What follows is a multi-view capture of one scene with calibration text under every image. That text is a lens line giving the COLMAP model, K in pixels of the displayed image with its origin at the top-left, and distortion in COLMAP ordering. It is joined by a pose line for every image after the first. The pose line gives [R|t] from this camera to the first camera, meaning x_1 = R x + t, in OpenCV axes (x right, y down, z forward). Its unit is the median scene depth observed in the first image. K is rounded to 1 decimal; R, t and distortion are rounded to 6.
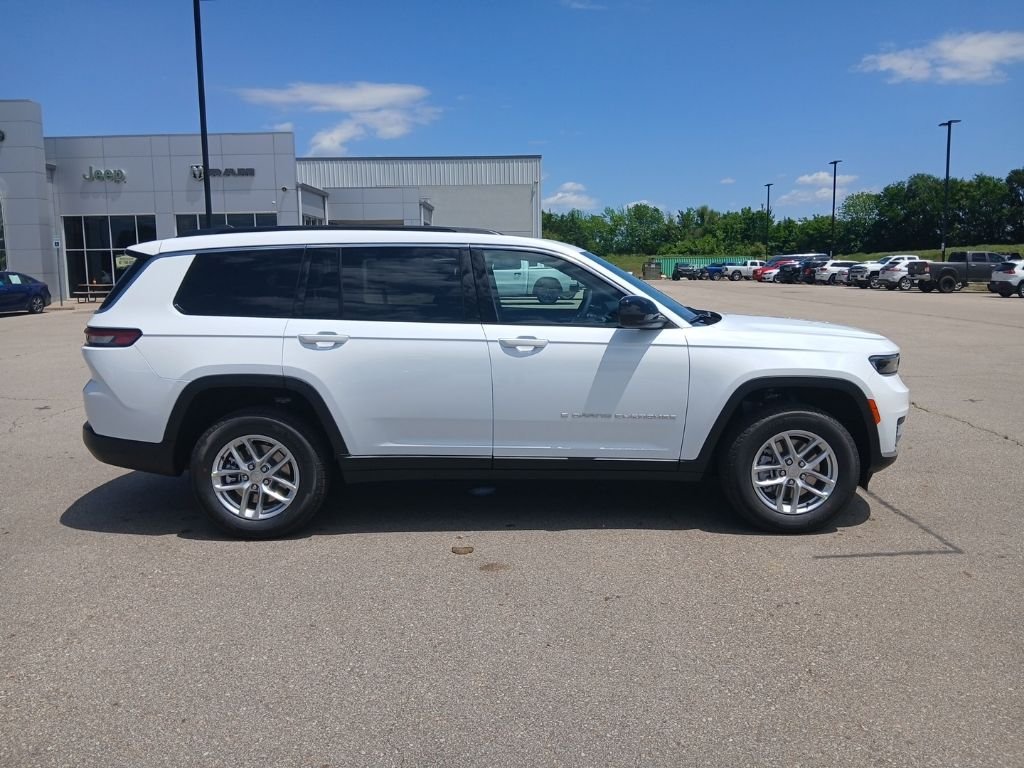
lens RADIAL K [[793.0, 0, 522.5], [0, 793.0, 374.1], [0, 0, 1]] dist [0.034425, -0.088822]
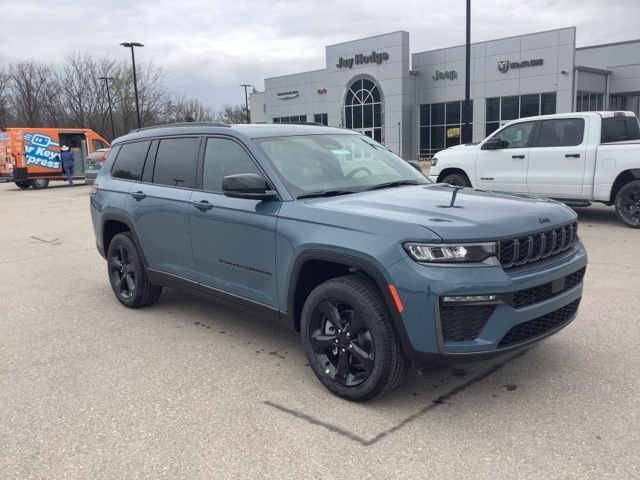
lens RADIAL K [[575.8, 0, 317.3], [0, 575.8, 245.5], [0, 0, 1]] dist [0.053671, -0.092413]
pose [[0.699649, 0.109761, -0.706005, 0.114664], [-0.068226, 0.993878, 0.086904, -0.008731], [0.711222, -0.012635, 0.702854, 0.053935]]
